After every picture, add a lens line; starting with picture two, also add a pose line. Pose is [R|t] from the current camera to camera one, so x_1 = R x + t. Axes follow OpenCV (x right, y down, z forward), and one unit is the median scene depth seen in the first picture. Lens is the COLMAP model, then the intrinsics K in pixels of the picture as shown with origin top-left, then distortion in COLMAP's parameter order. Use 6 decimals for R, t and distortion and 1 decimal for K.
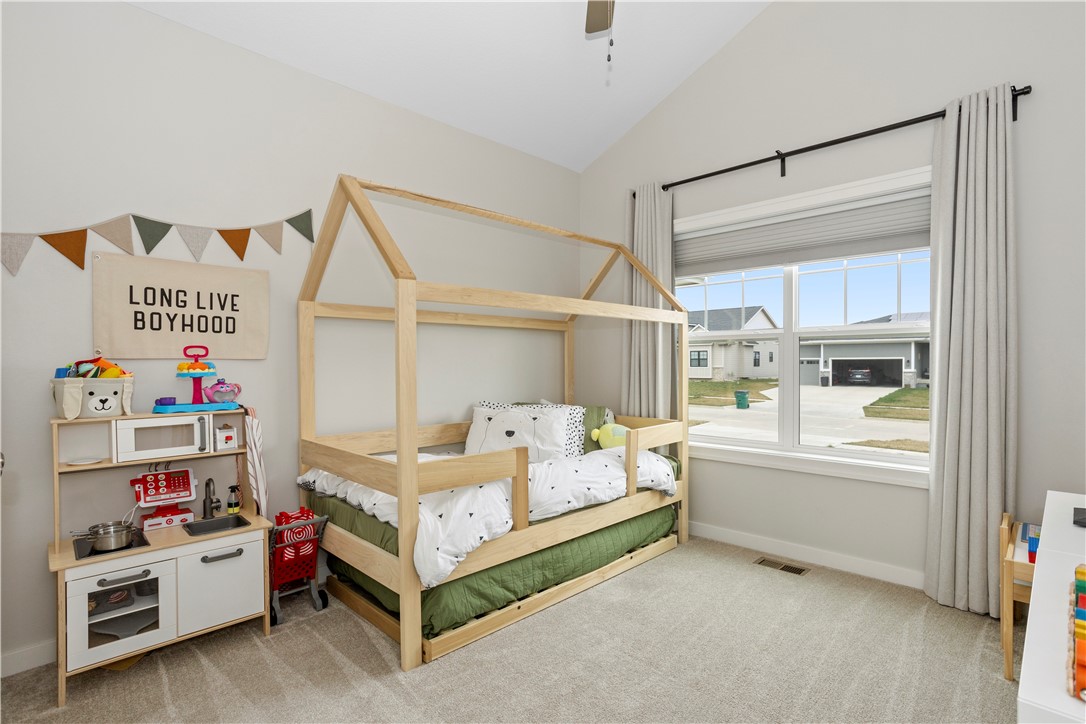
lens RADIAL K [[535.7, 0, 554.2], [0, 535.7, 368.3], [0, 0, 1]] dist [-0.033739, 0.027961]
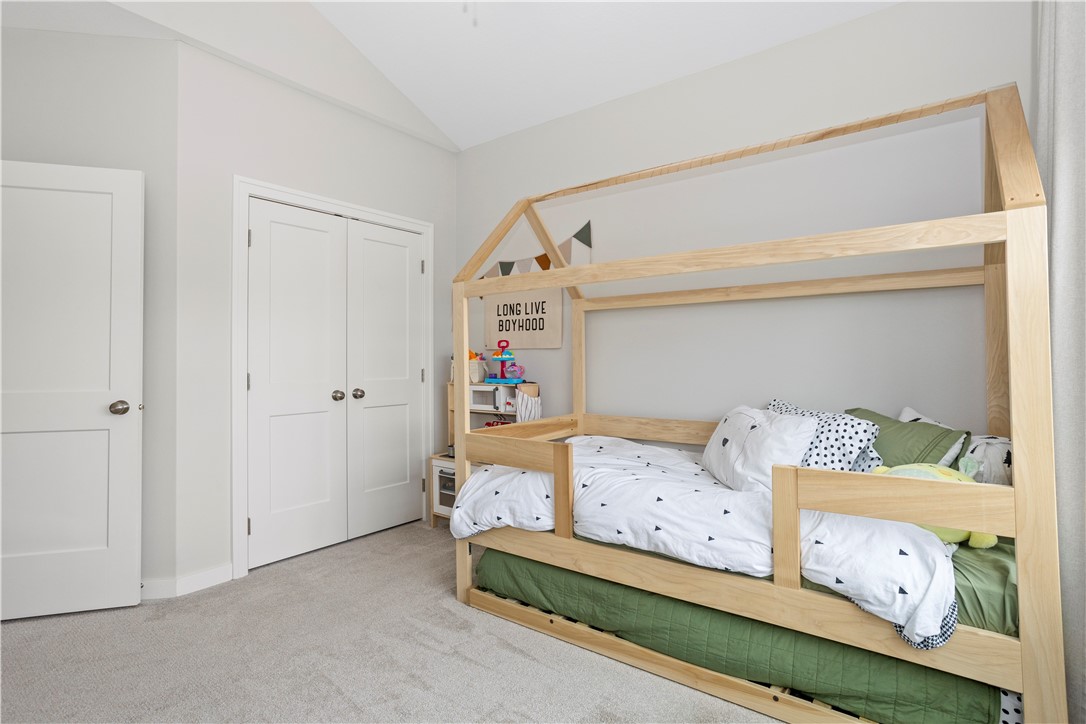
lens RADIAL K [[535.7, 0, 542.1], [0, 535.7, 352.8], [0, 0, 1]] dist [-0.033739, 0.027961]
pose [[0.145627, -0.011792, -0.989269, 0.795746], [-0.006169, 0.999899, -0.012827, 0.011831], [0.989320, 0.007970, 0.145539, 0.831867]]
